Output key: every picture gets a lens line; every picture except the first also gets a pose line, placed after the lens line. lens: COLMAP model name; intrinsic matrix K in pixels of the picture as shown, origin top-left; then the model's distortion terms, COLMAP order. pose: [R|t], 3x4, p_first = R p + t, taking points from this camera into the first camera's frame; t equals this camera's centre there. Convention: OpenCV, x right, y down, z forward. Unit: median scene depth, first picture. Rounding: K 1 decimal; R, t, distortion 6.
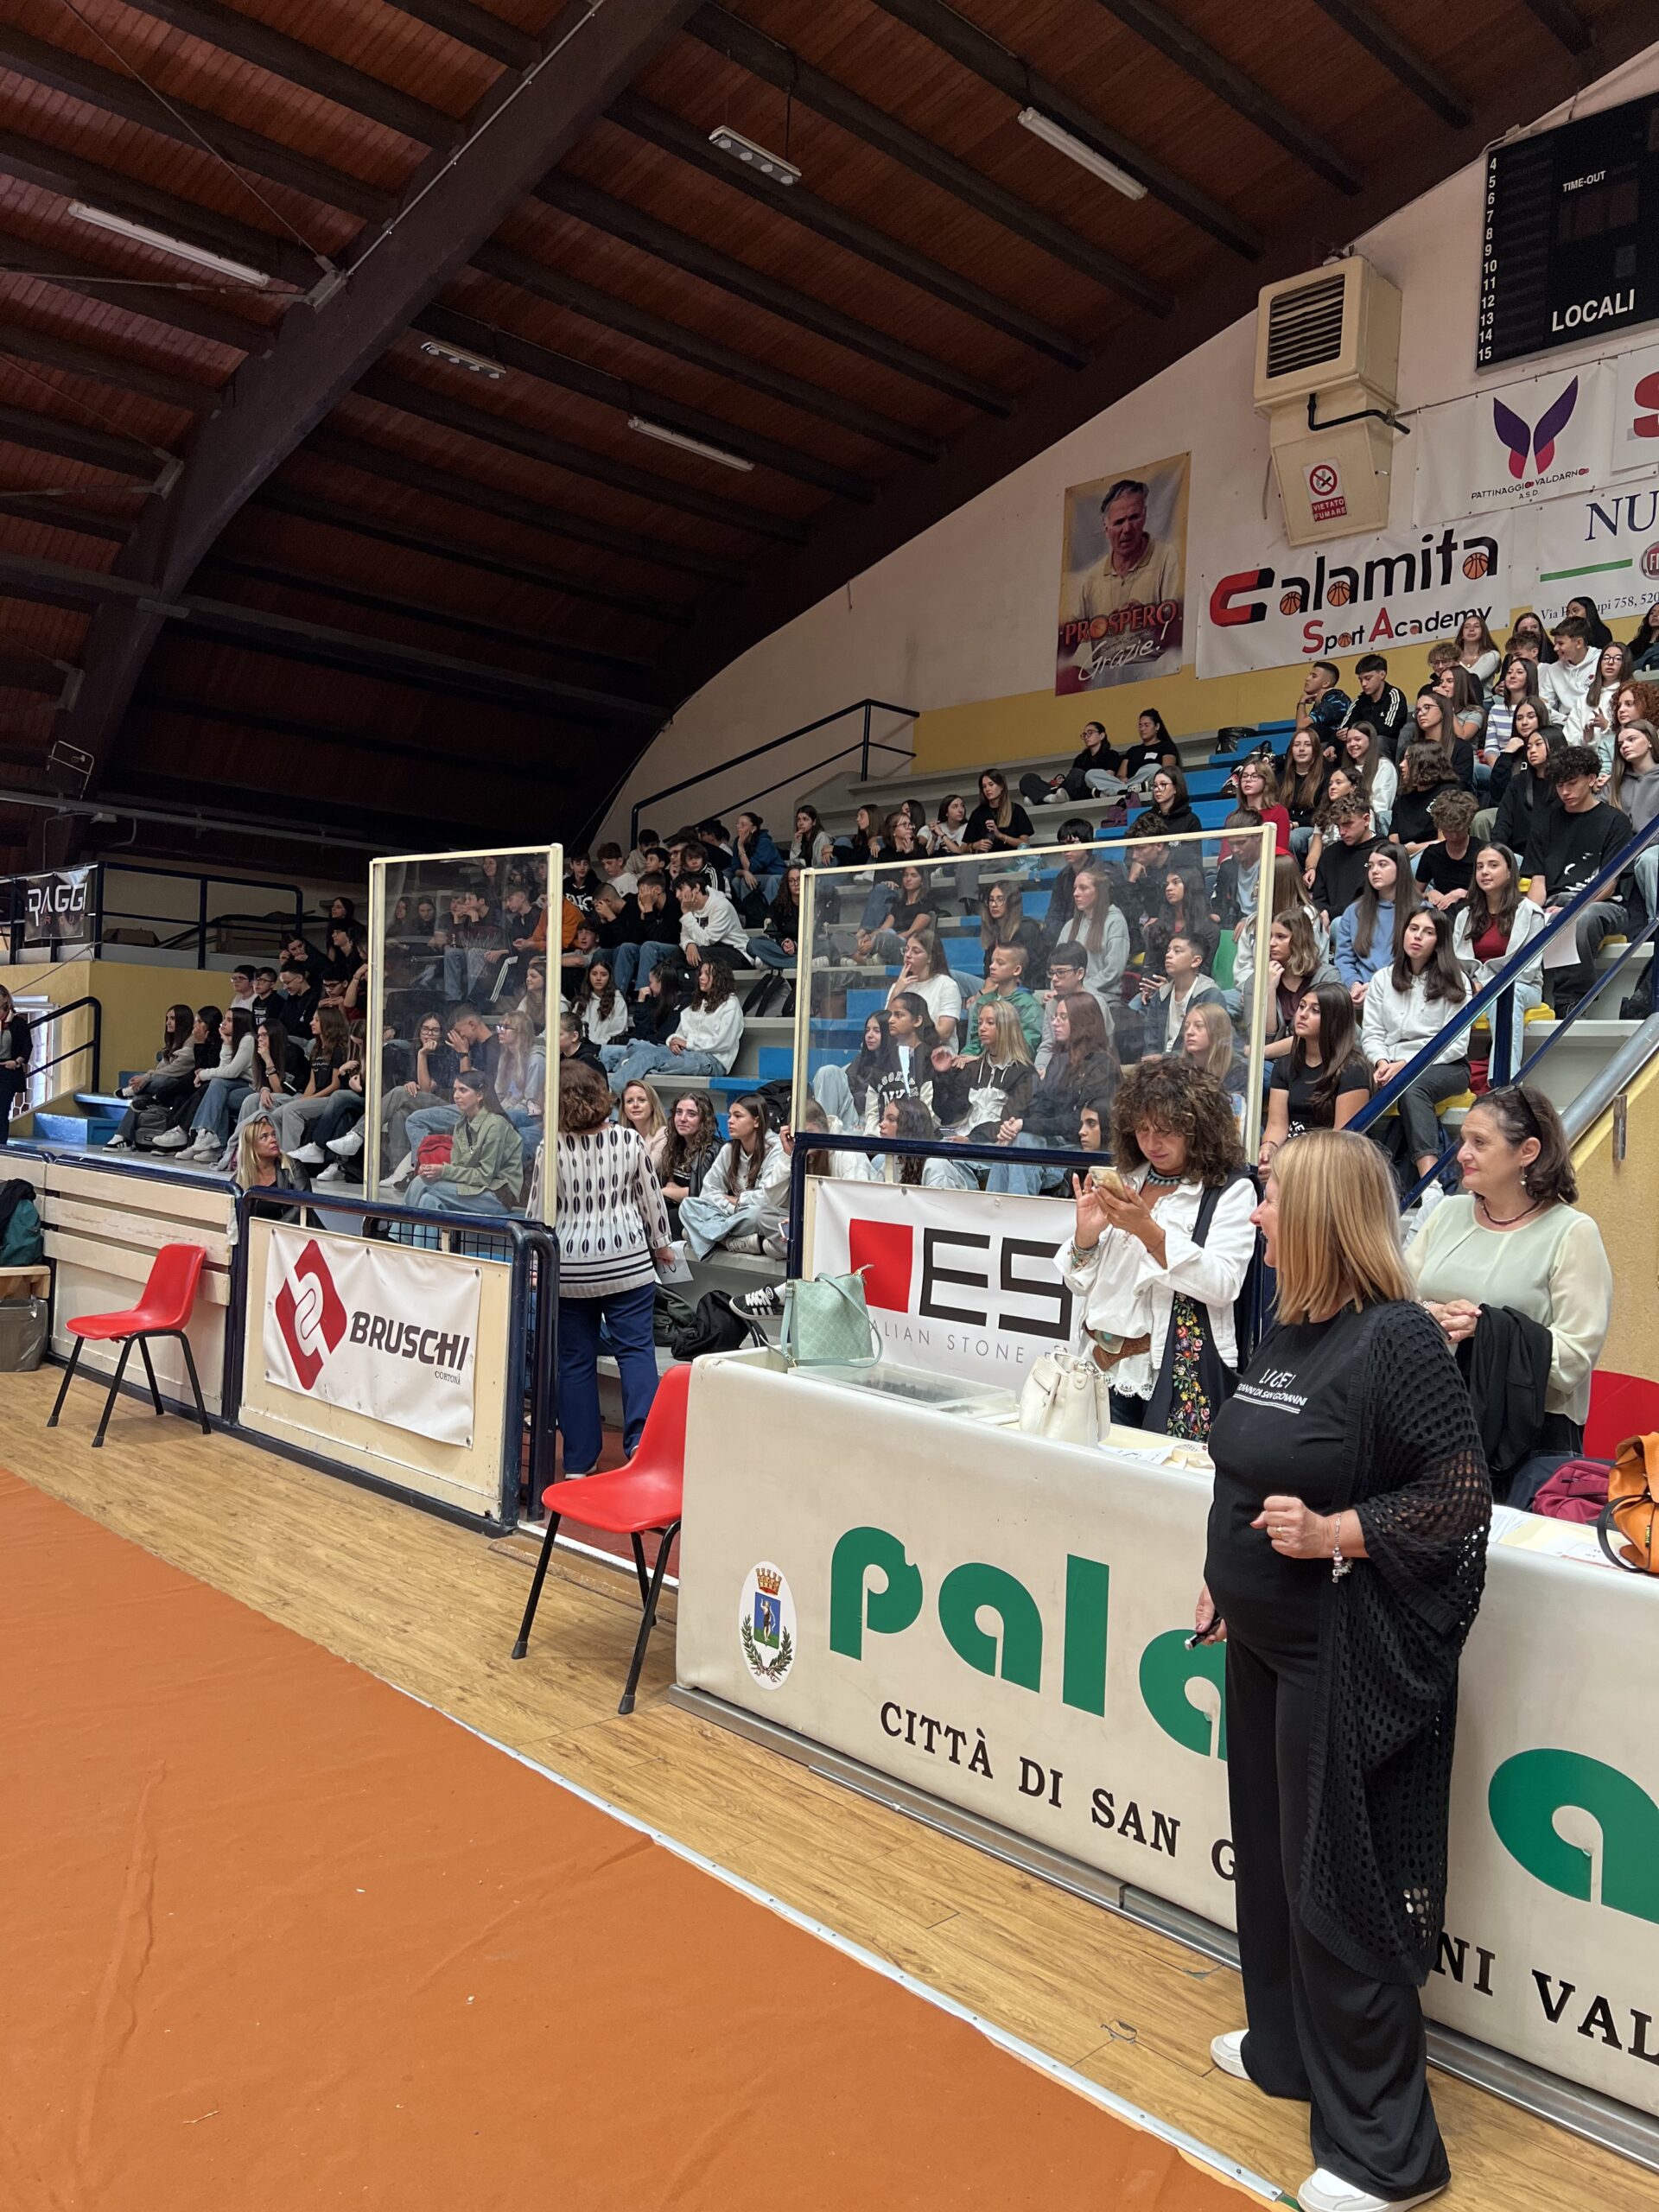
lens RADIAL K [[1688.5, 0, 825.7], [0, 1688.5, 1108.4], [0, 0, 1]] dist [0.012229, -0.000288]
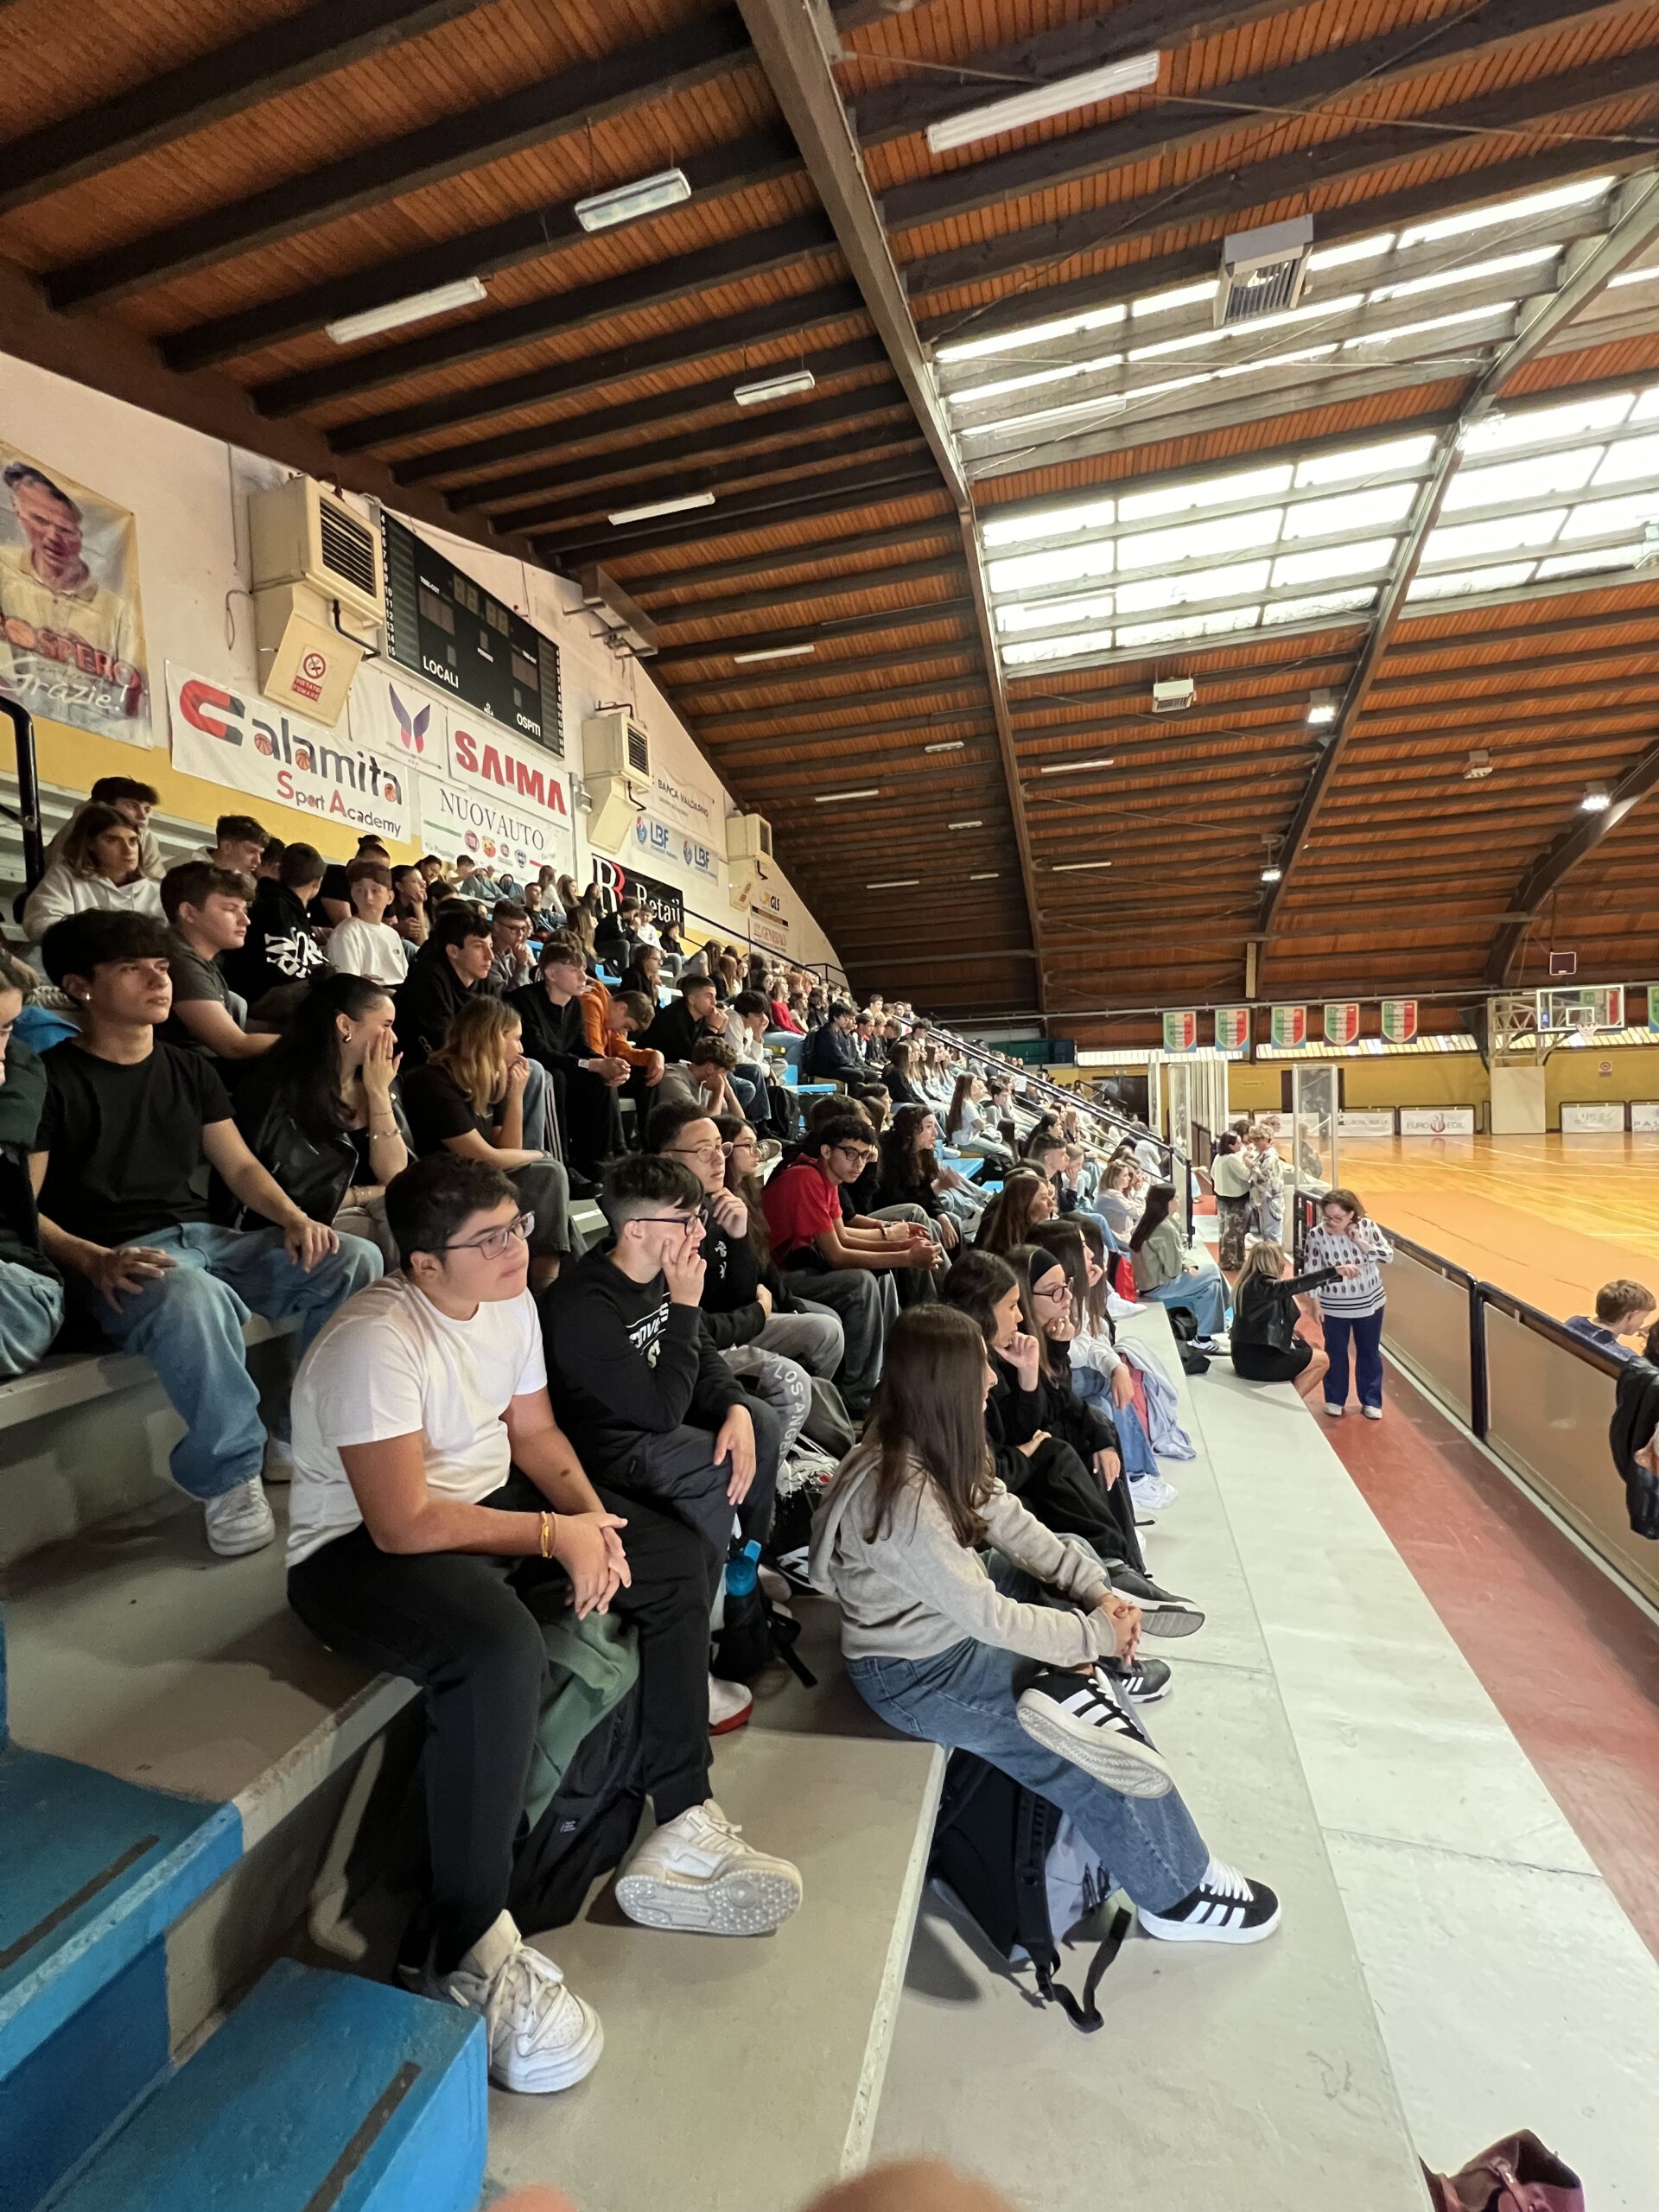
lens RADIAL K [[891.0, 0, 832.6], [0, 891.0, 1103.1], [0, 0, 1]] dist [-0.000175, -0.000026]
pose [[-0.491122, -0.045961, 0.869877, -0.457578], [0.036233, 0.996665, 0.073117, -0.094082], [-0.870337, 0.067427, -0.487819, 1.018199]]
